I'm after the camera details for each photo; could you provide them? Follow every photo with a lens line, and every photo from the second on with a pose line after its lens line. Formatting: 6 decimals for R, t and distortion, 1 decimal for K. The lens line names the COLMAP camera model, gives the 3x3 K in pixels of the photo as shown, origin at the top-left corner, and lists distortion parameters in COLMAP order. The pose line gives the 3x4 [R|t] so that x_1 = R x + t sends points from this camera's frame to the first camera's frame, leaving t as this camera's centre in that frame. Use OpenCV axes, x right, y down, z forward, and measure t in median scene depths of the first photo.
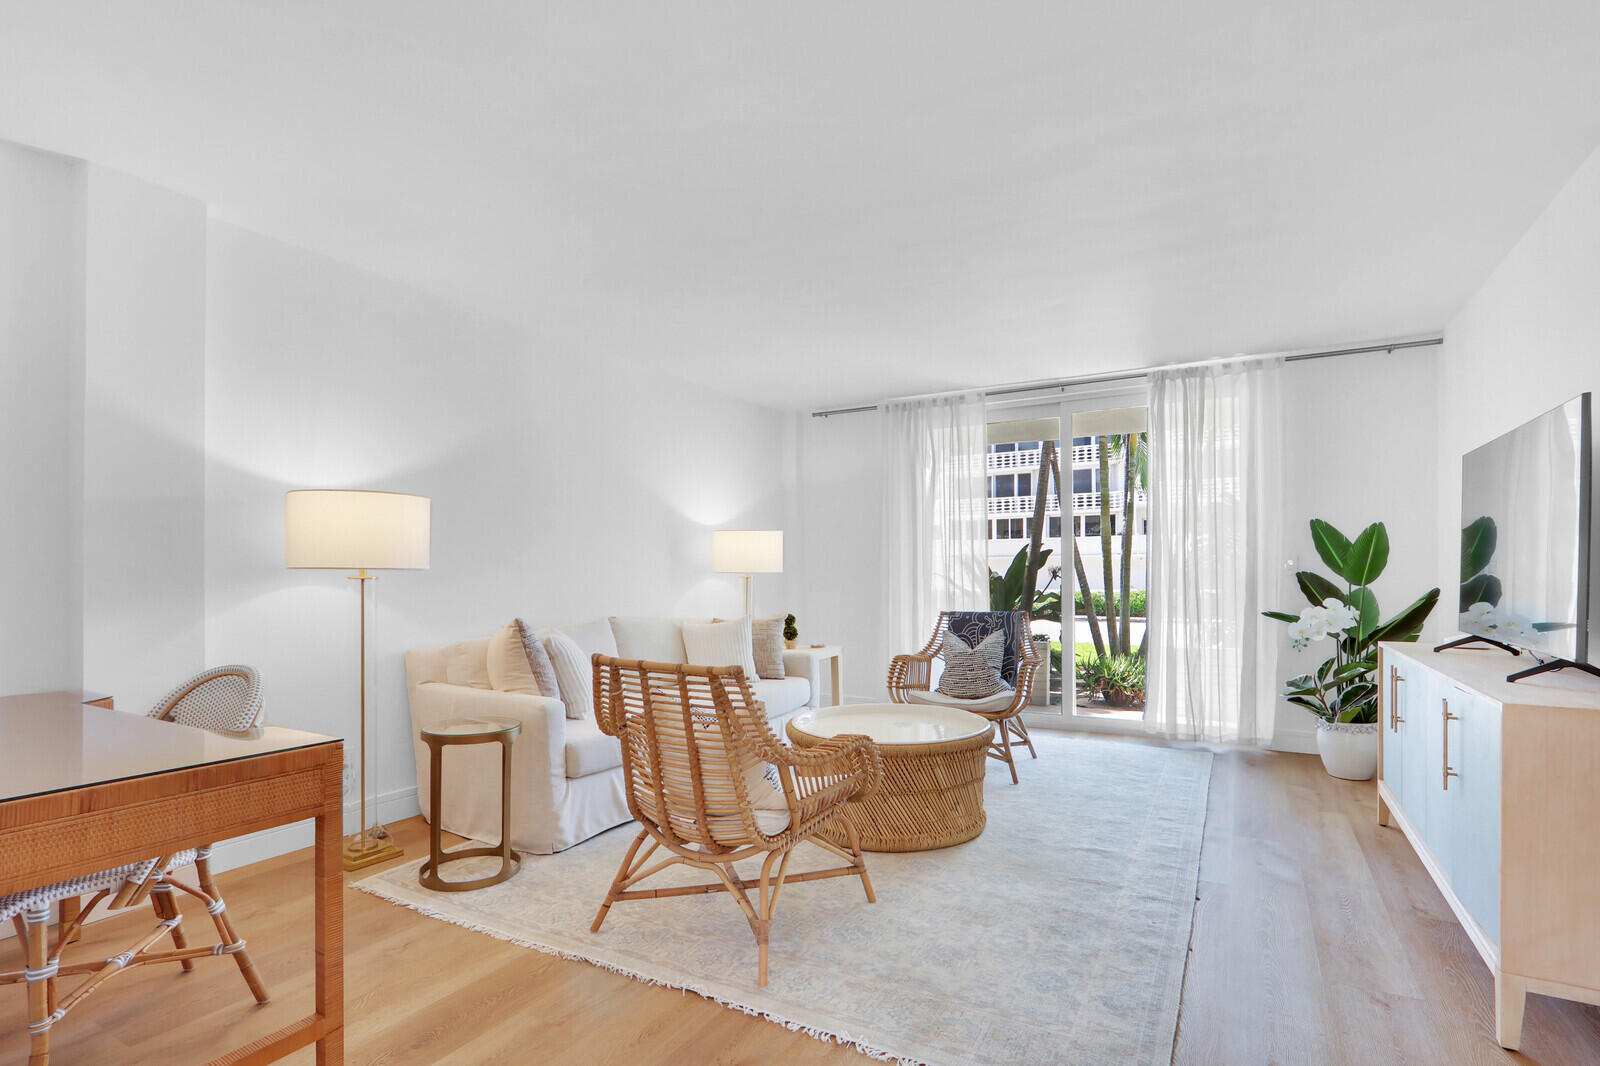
lens RADIAL K [[777.4, 0, 796.7], [0, 777.4, 569.4], [0, 0, 1]] dist [-0.015446, 0.000671]
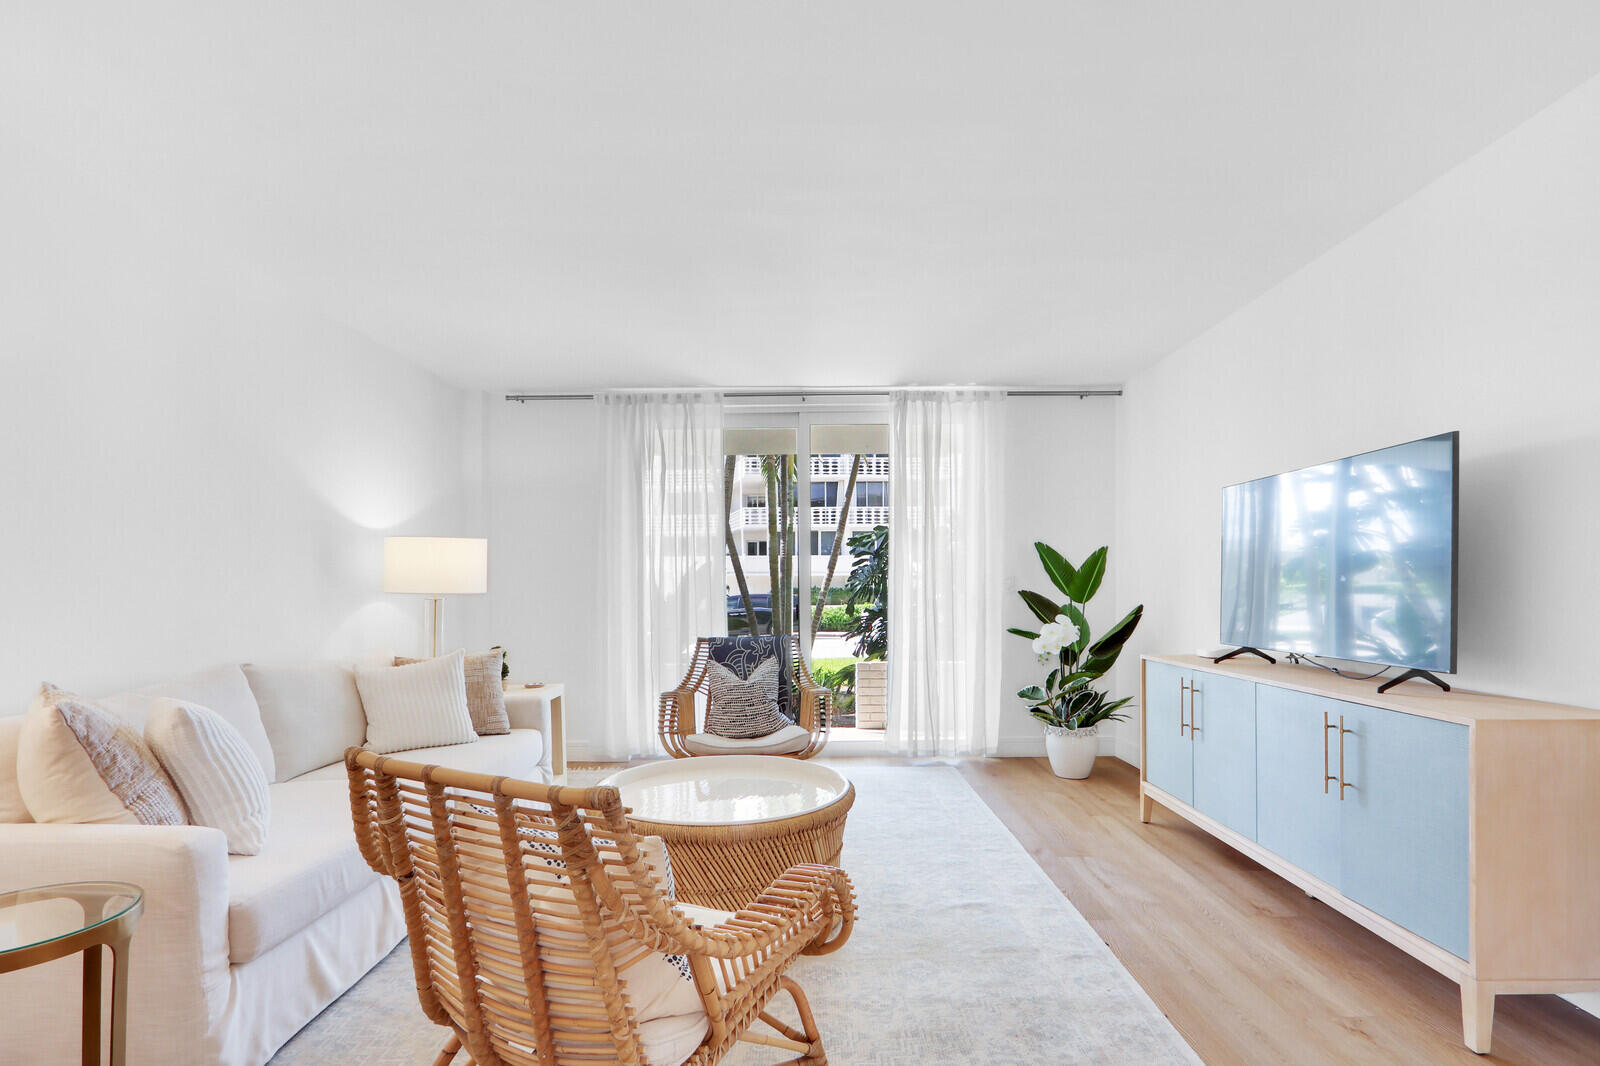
lens RADIAL K [[759.6, 0, 806.2], [0, 759.6, 590.7], [0, 0, 1]] dist [-0.020631, 0.000707]
pose [[0.867778, -0.001834, 0.496949, -0.143222], [0.000601, 0.999996, 0.002640, -0.000192], [-0.496952, -0.001992, 0.867776, 0.234729]]
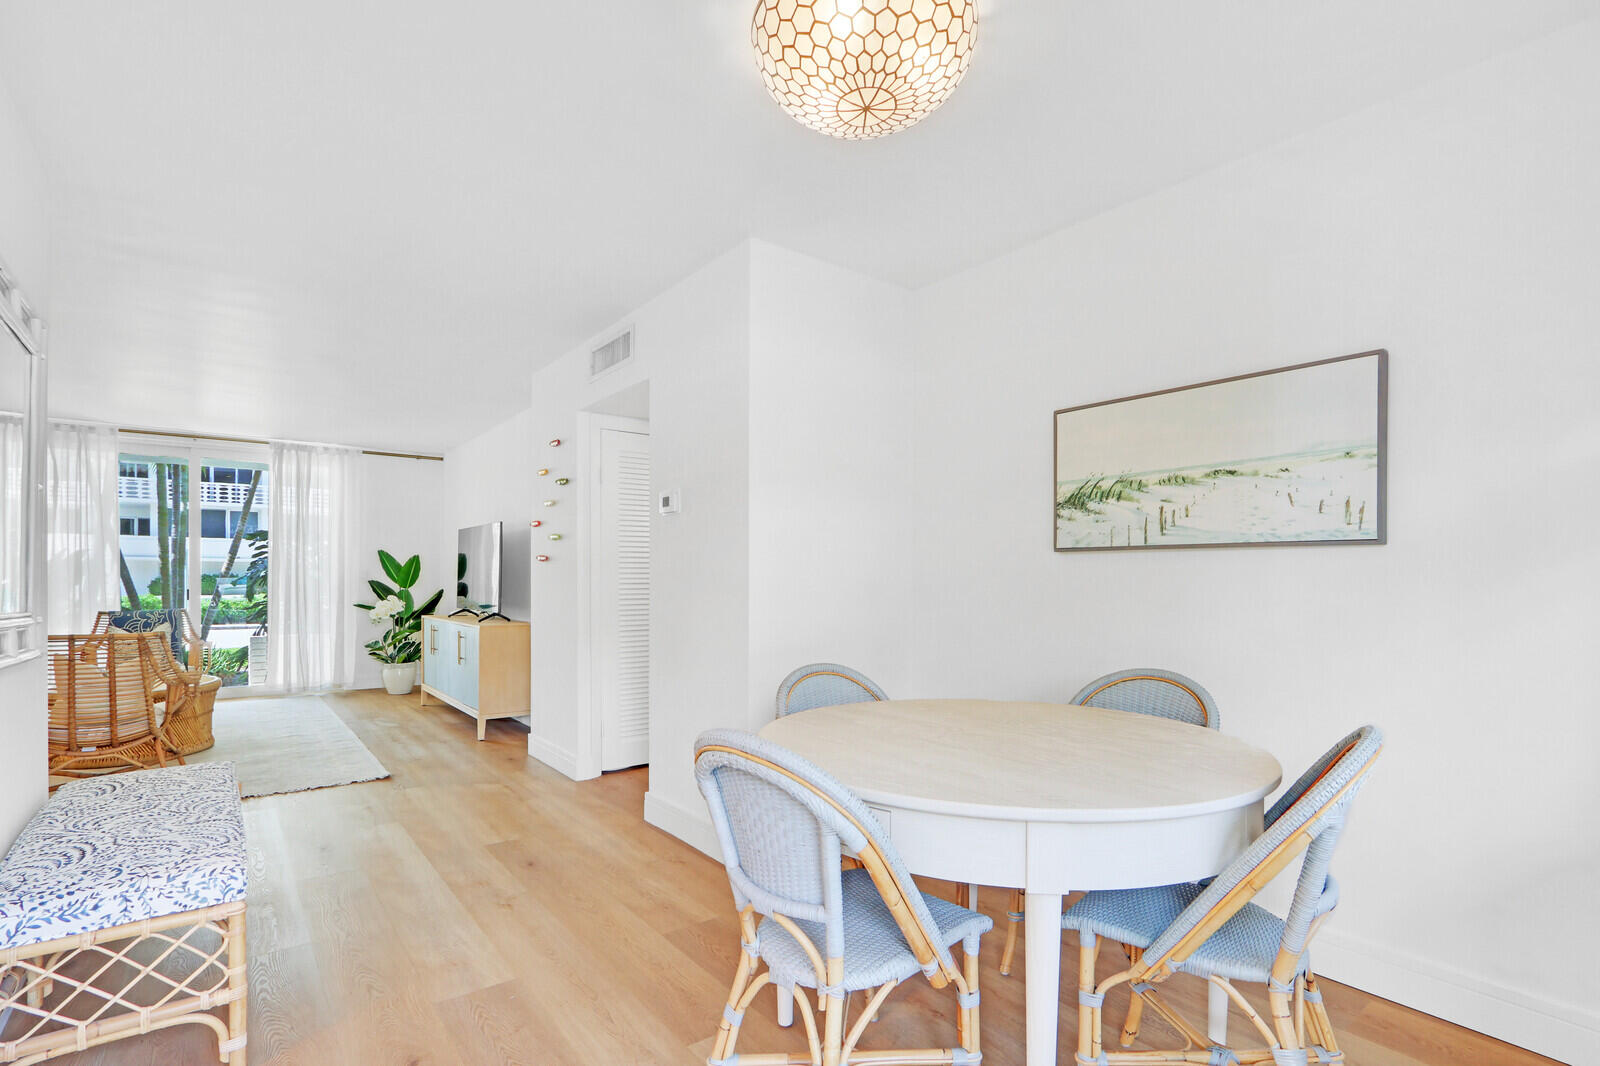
lens RADIAL K [[766.6, 0, 804.0], [0, 766.6, 585.8], [0, 0, 1]] dist [-0.015313, 0.000325]
pose [[0.378976, -0.002994, 0.925402, -0.547349], [-0.008308, 0.999943, 0.006638, -0.004051], [-0.925369, -0.010204, 0.378929, -0.522699]]
